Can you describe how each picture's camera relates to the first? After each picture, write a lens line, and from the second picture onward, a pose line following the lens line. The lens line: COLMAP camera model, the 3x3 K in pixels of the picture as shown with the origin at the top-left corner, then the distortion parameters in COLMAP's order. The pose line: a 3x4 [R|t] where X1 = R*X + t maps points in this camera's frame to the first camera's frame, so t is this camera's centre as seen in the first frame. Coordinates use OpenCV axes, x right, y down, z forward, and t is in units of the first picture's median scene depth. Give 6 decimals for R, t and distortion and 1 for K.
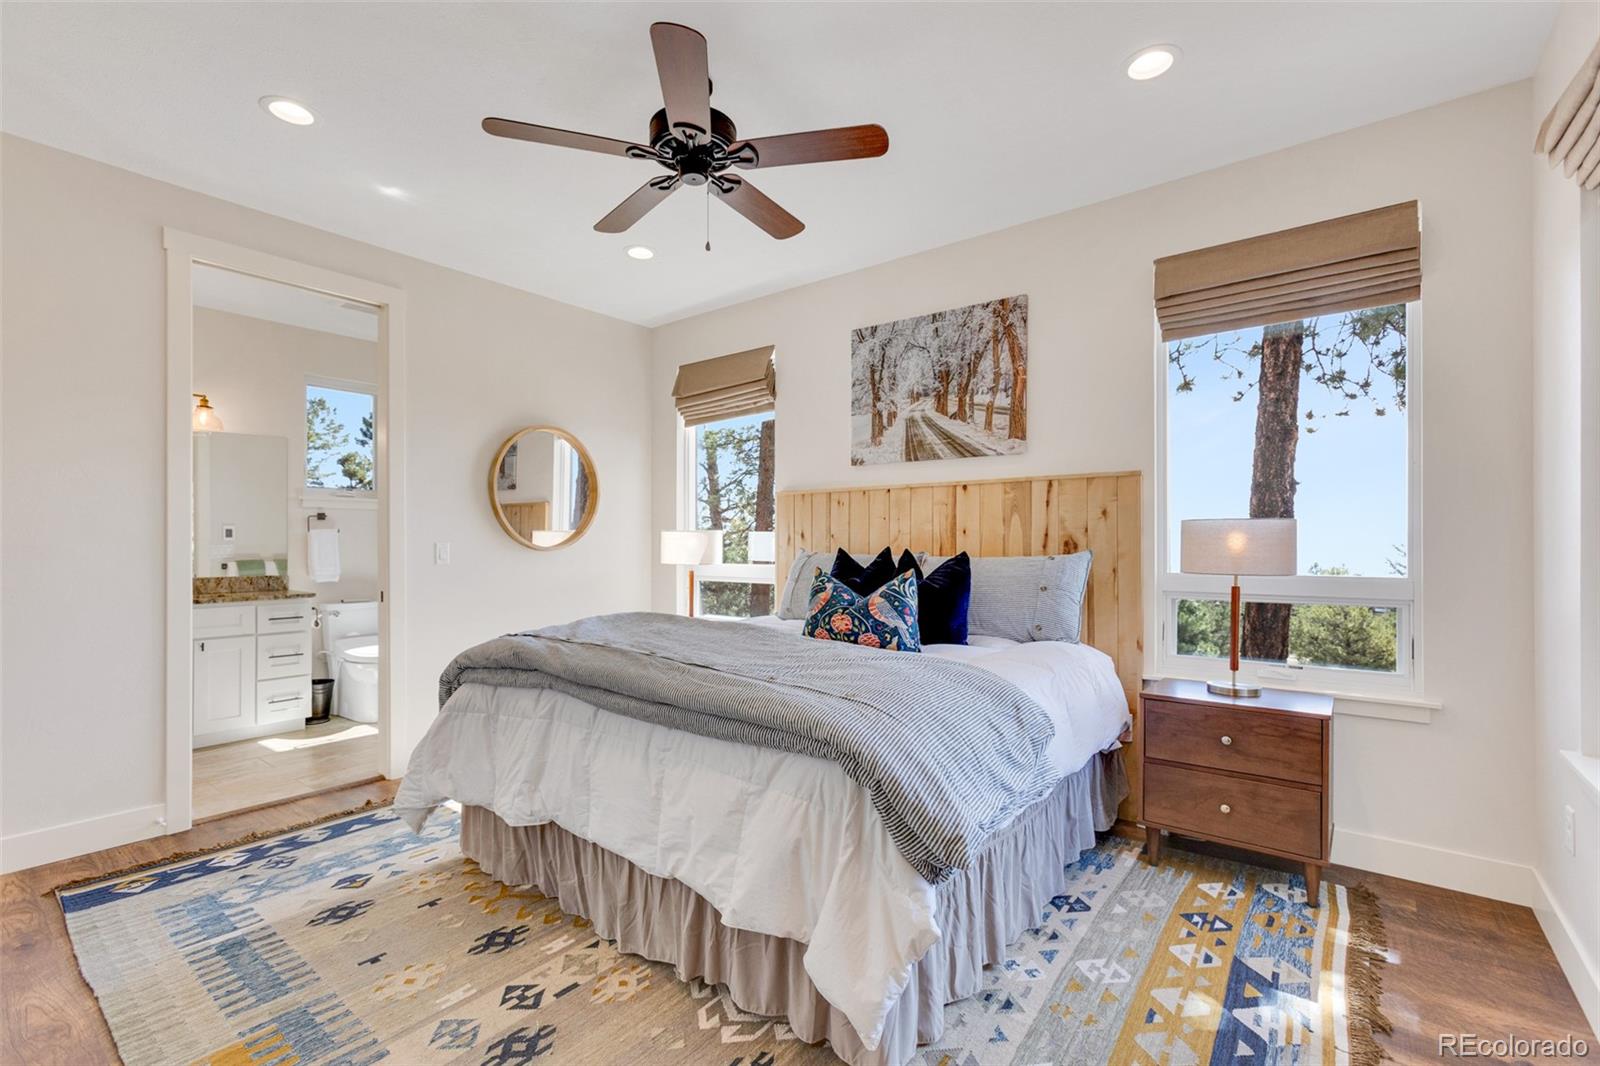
lens RADIAL K [[728.5, 0, 786.7], [0, 728.5, 541.8], [0, 0, 1]] dist [-0.003711, 0.005681]
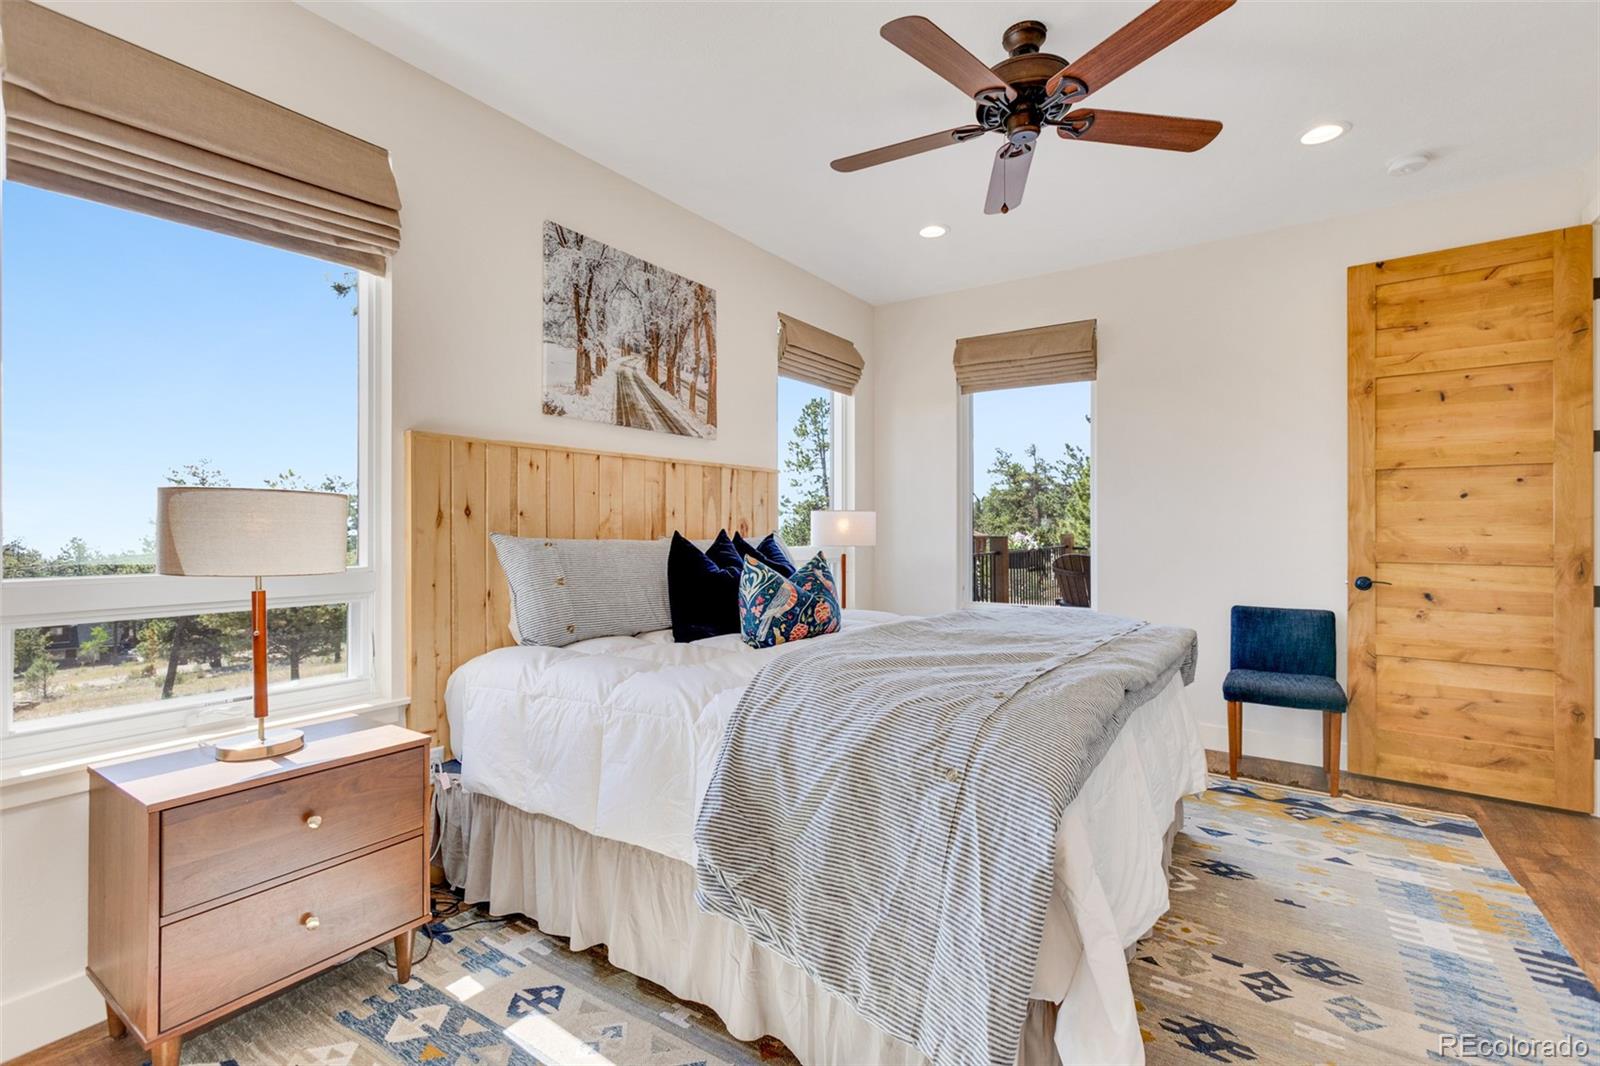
lens RADIAL K [[728.5, 0, 788.4], [0, 728.5, 520.2], [0, 0, 1]] dist [-0.003711, 0.005681]
pose [[-0.077436, 0.005777, 0.996981, -0.701284], [-0.001745, 0.999981, -0.005930, 0.000716], [-0.996996, -0.002199, -0.077425, 0.928823]]
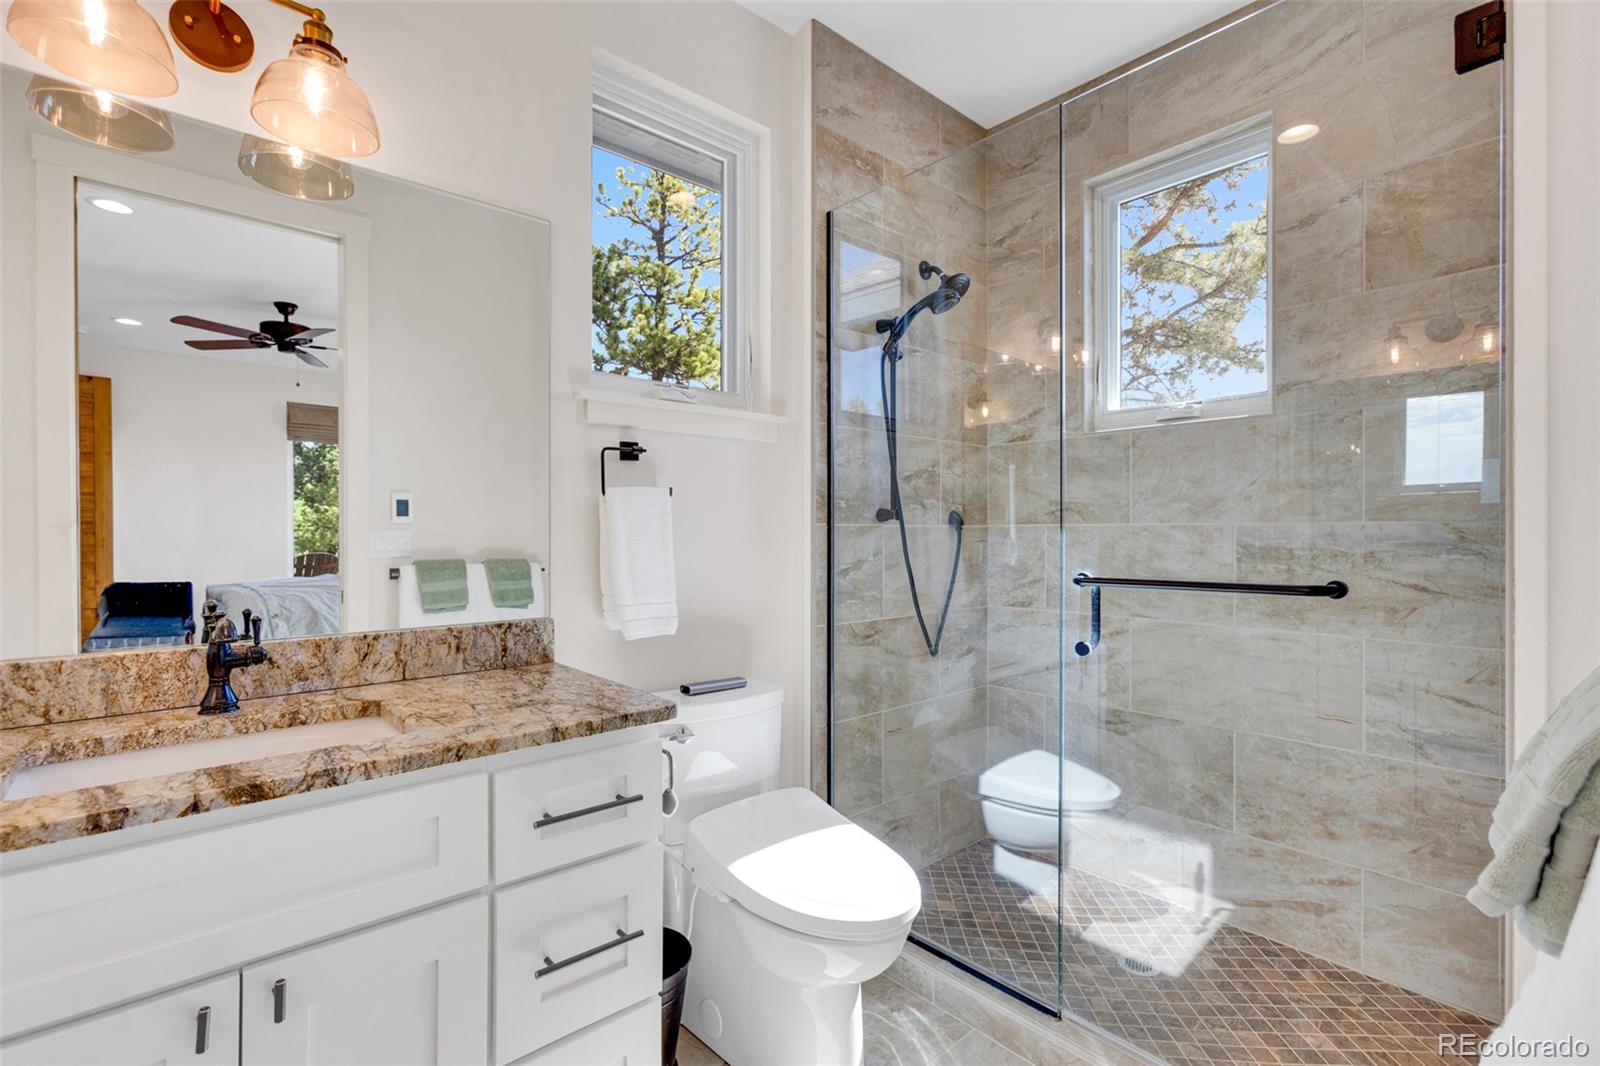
lens RADIAL K [[728.5, 0, 802.0], [0, 728.5, 537.4], [0, 0, 1]] dist [-0.003711, 0.005681]
pose [[0.987664, 0.005015, -0.156505, -0.261575], [-0.003893, 0.999965, 0.007472, 0.002340], [0.156537, -0.006771, 0.987649, 0.344860]]
